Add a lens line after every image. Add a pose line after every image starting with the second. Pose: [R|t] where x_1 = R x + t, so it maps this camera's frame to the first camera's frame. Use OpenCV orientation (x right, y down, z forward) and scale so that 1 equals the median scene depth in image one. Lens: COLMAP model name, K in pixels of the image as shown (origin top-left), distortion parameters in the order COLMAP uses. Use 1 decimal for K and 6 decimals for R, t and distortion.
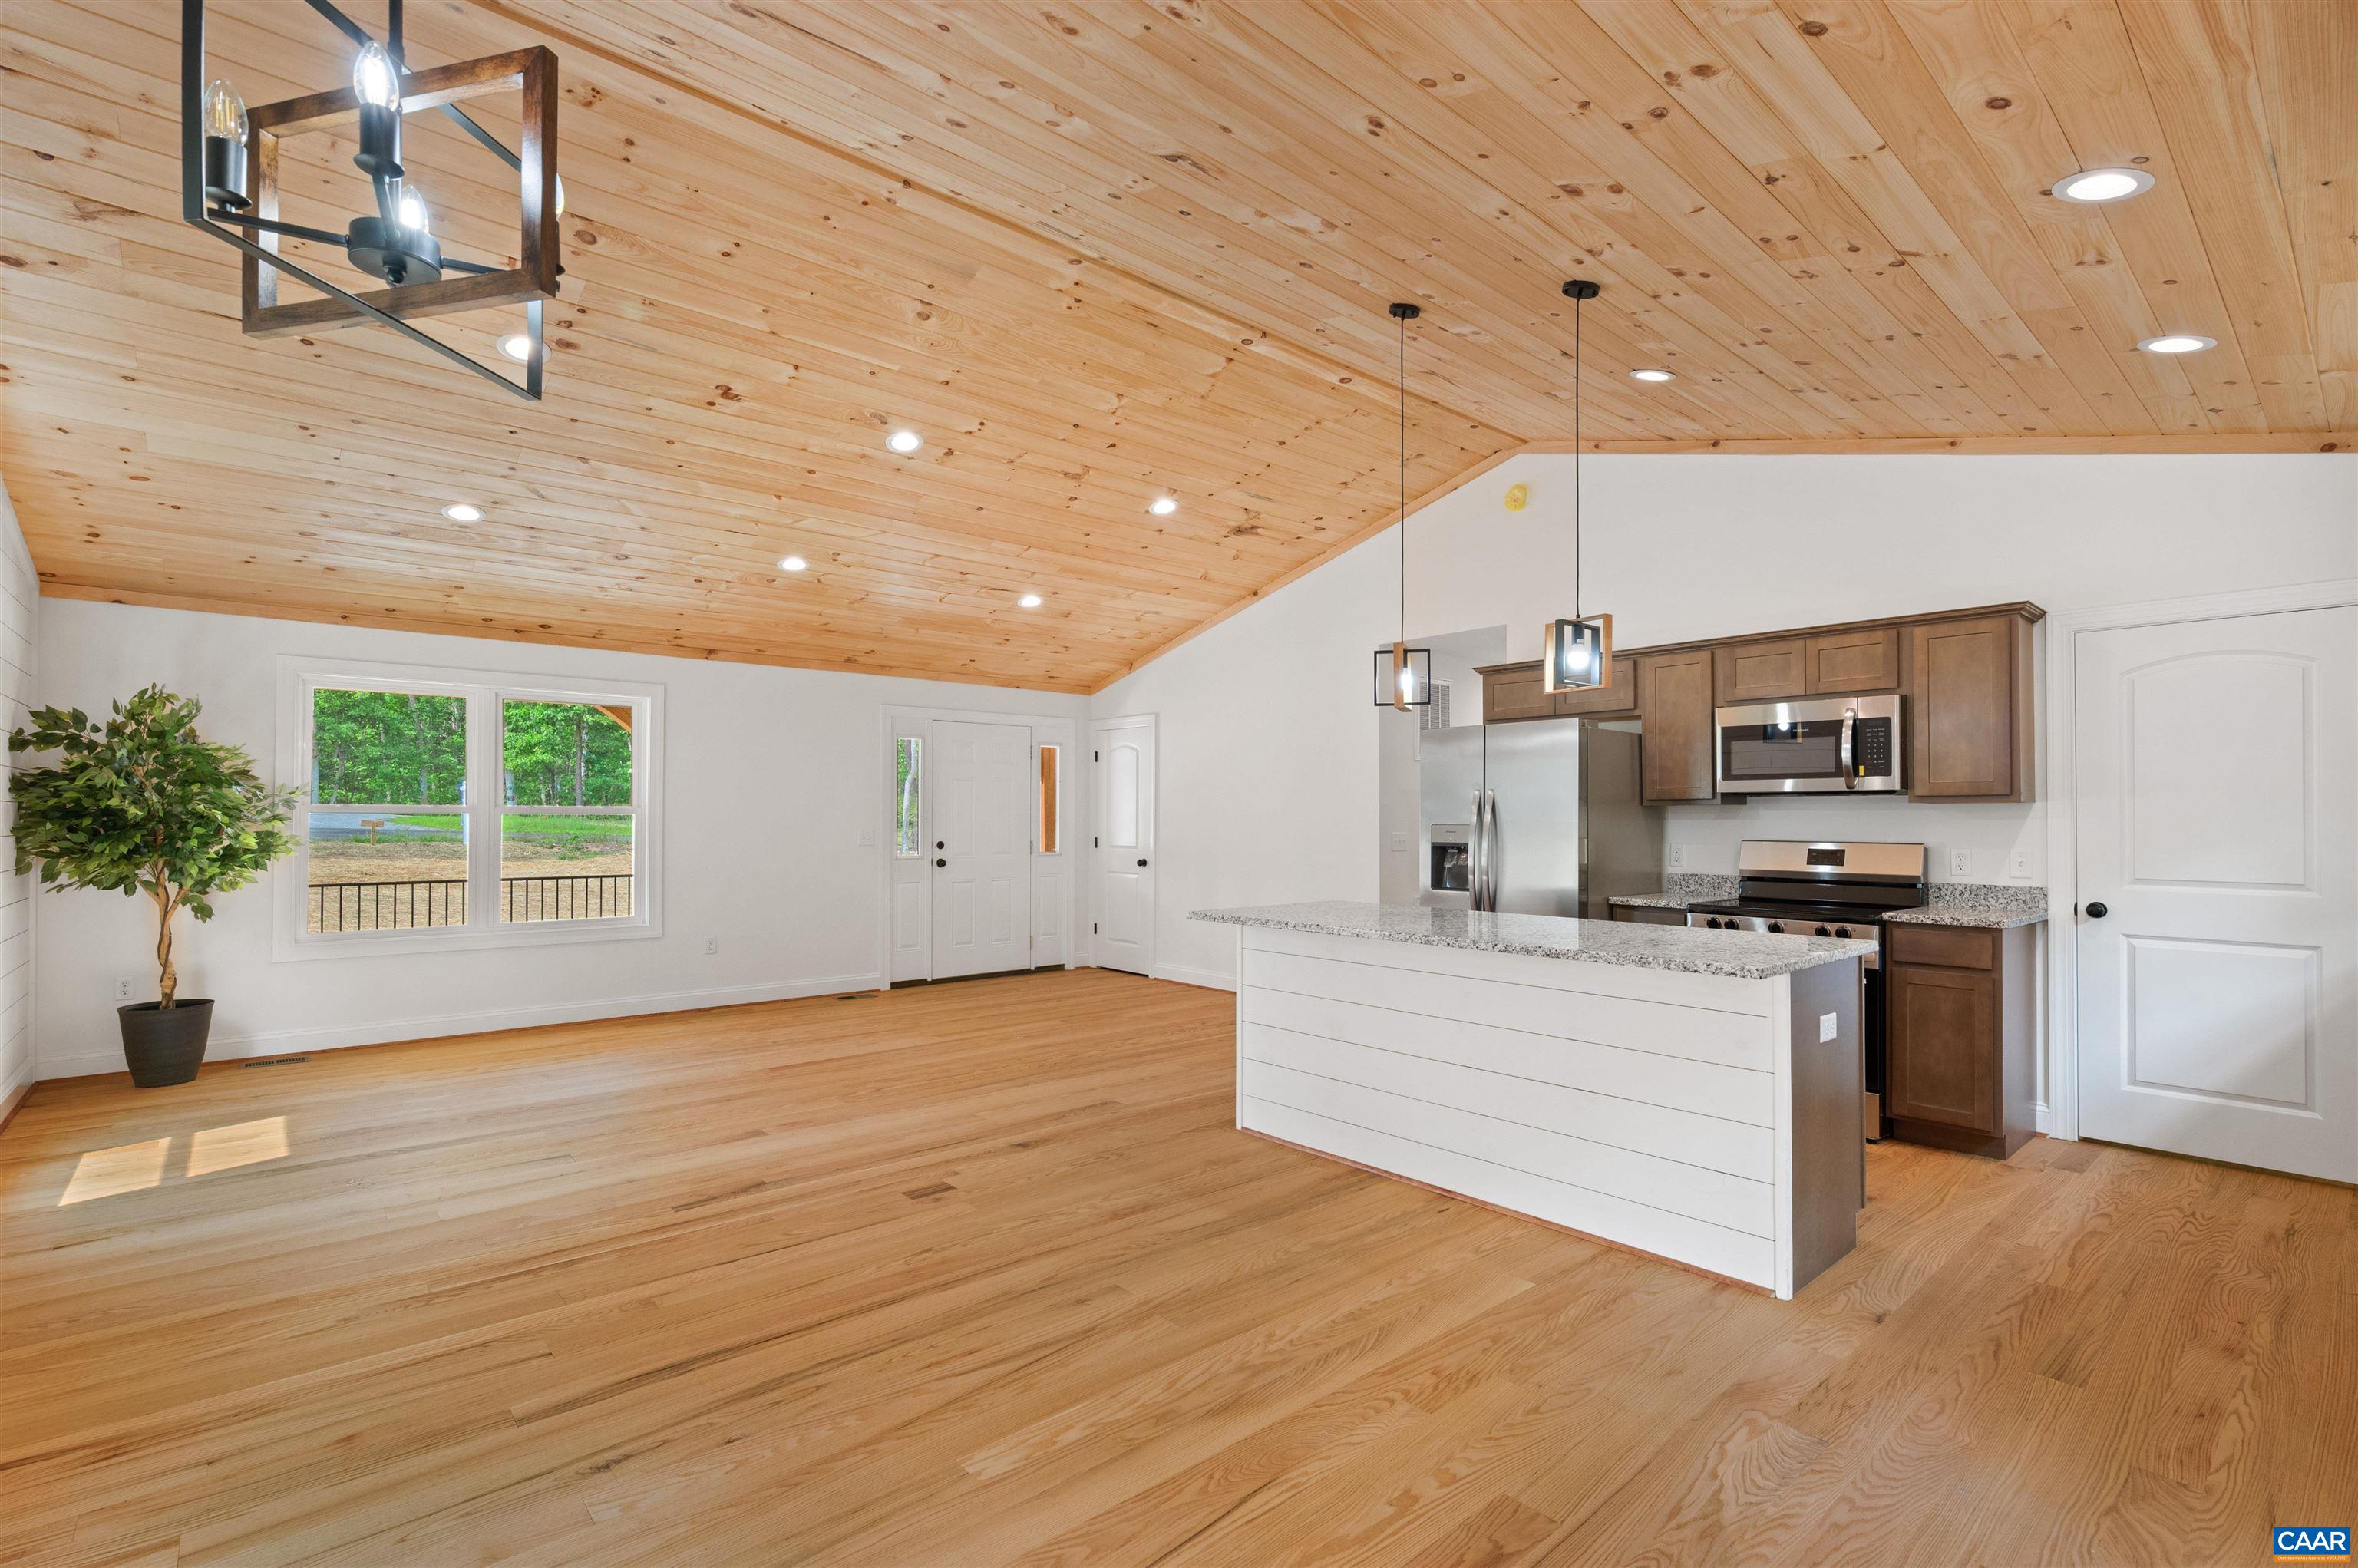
lens RADIAL K [[1084.5, 0, 1185.8], [0, 1084.5, 810.2], [0, 0, 1]] dist [-0.000487, 0.000134]
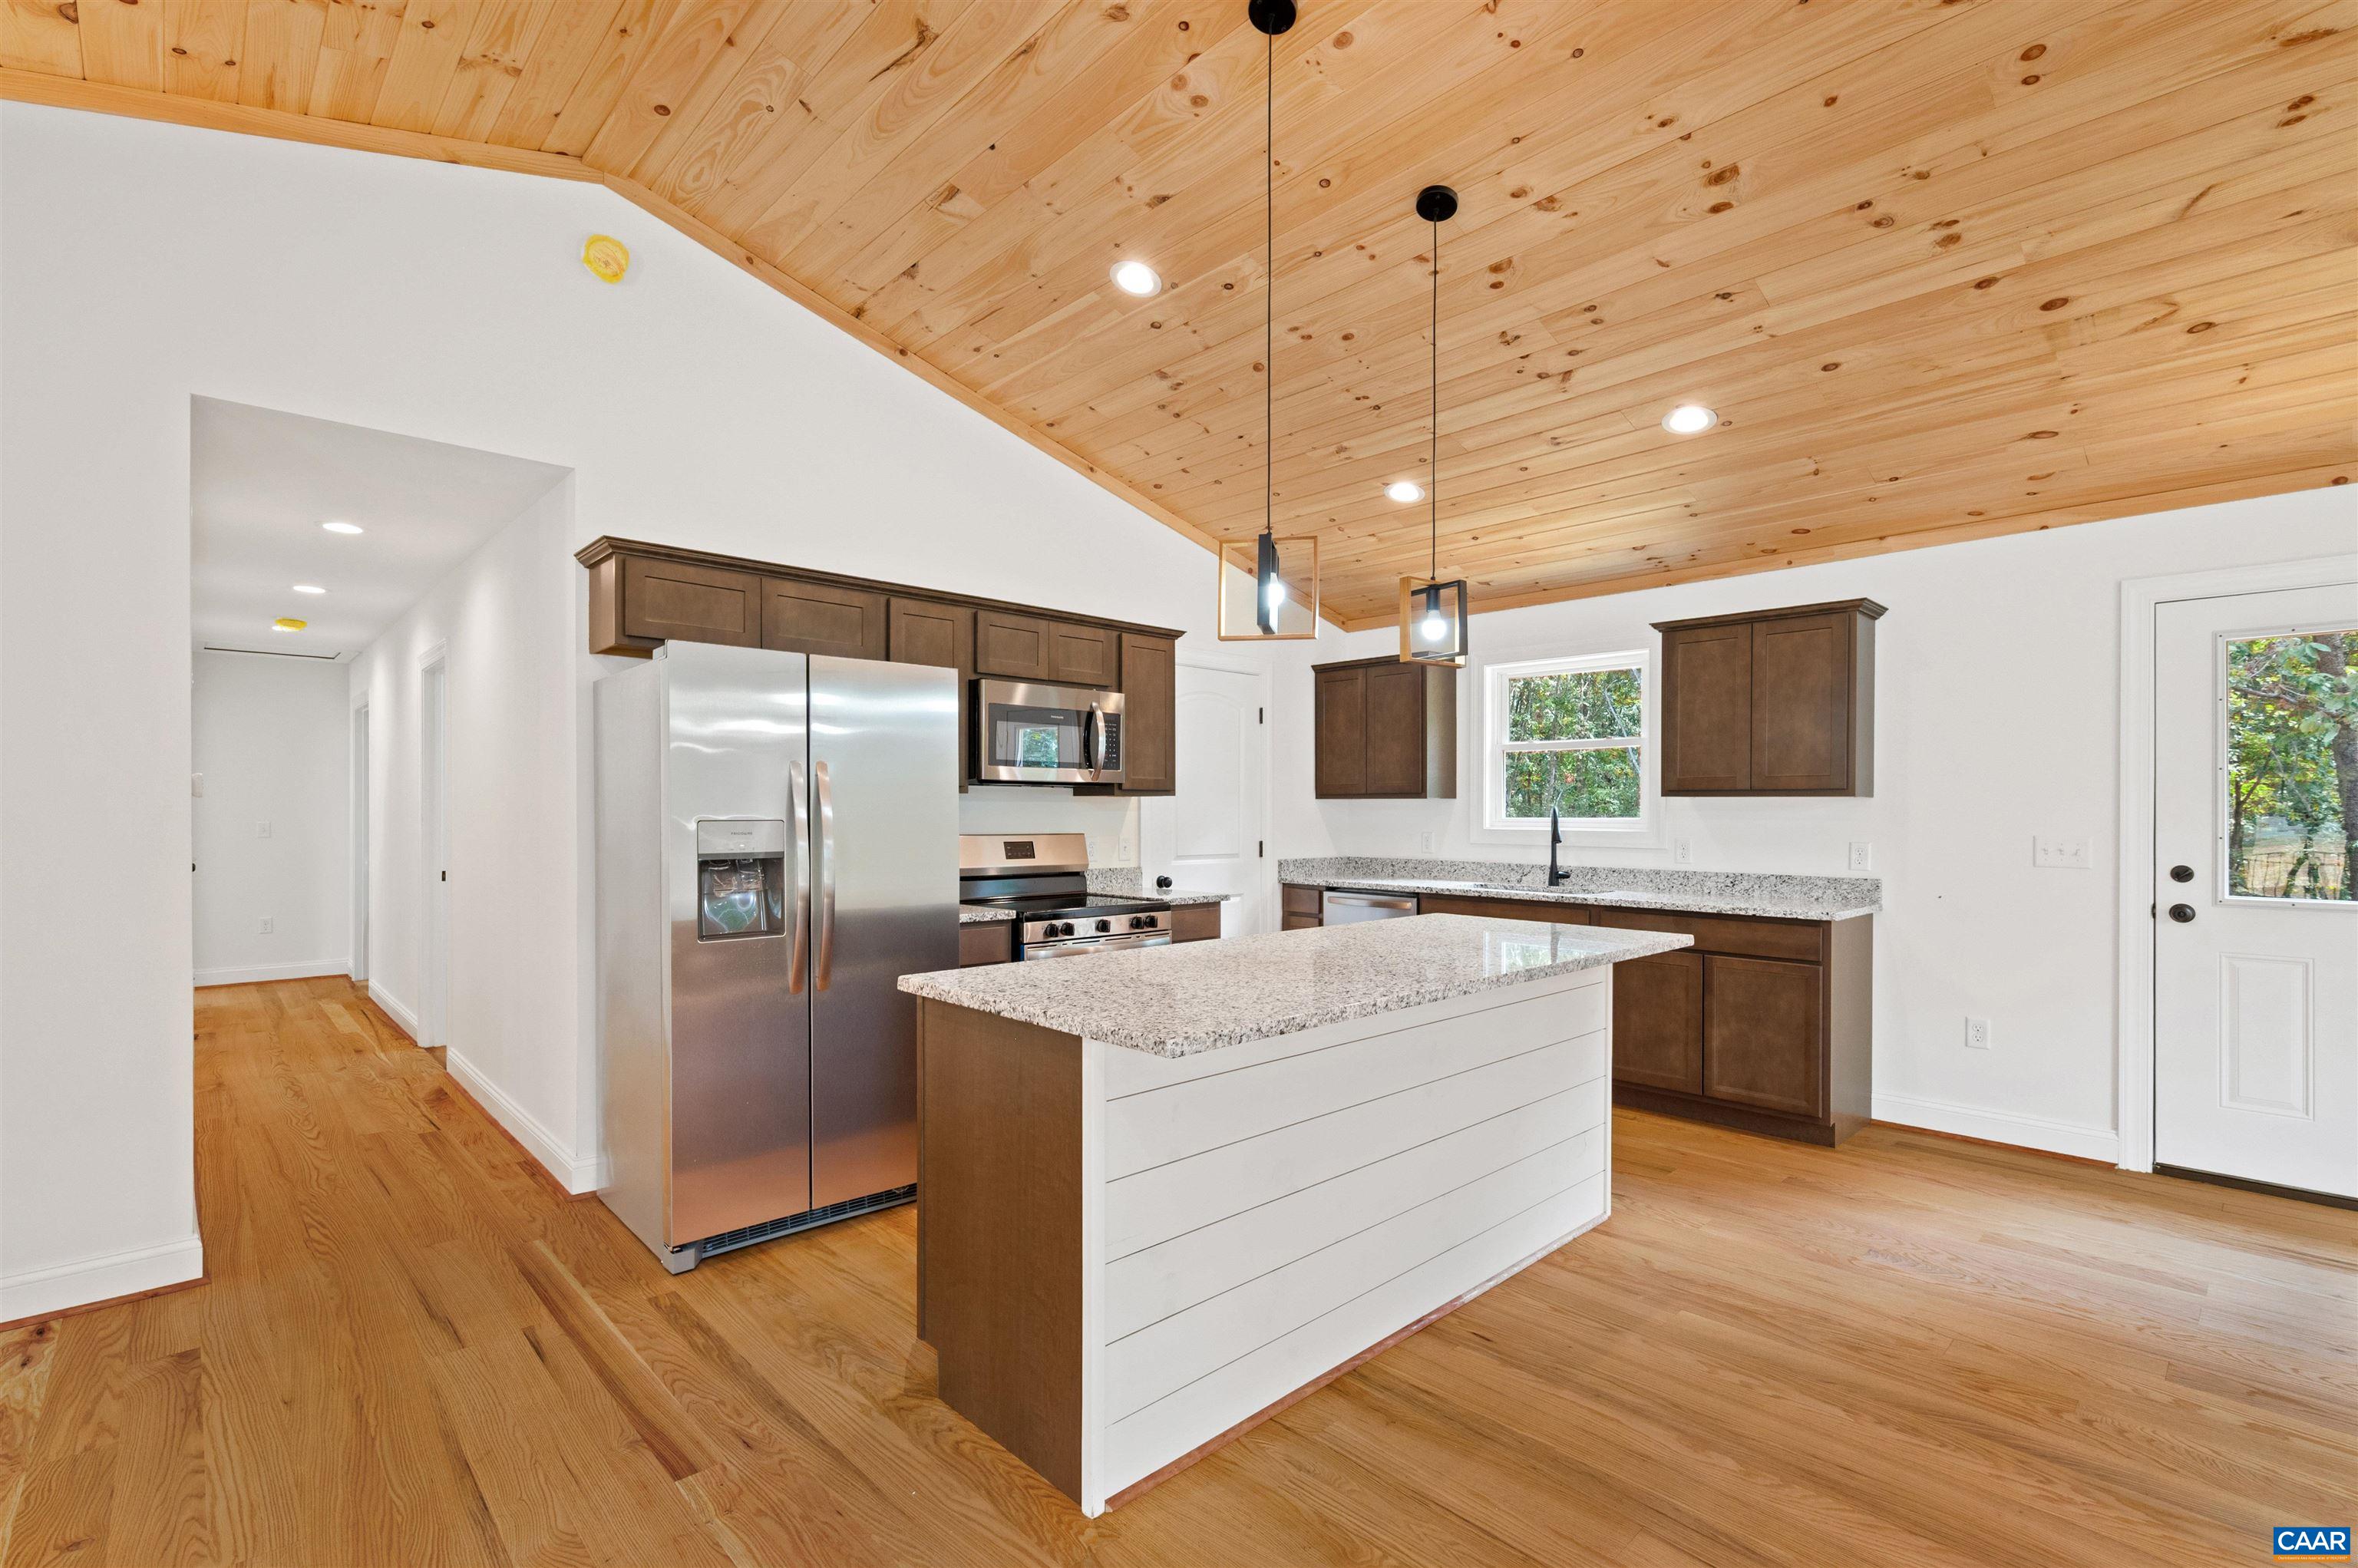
lens RADIAL K [[1054.0, 0, 1178.8], [0, 1054.0, 813.1], [0, 0, 1]] dist [0.002120, -0.000154]
pose [[-0.038998, -0.003502, 0.999233, -0.472977], [-0.010039, 0.999945, 0.003113, 0.008314], [-0.999189, -0.009910, -0.039031, 1.226903]]
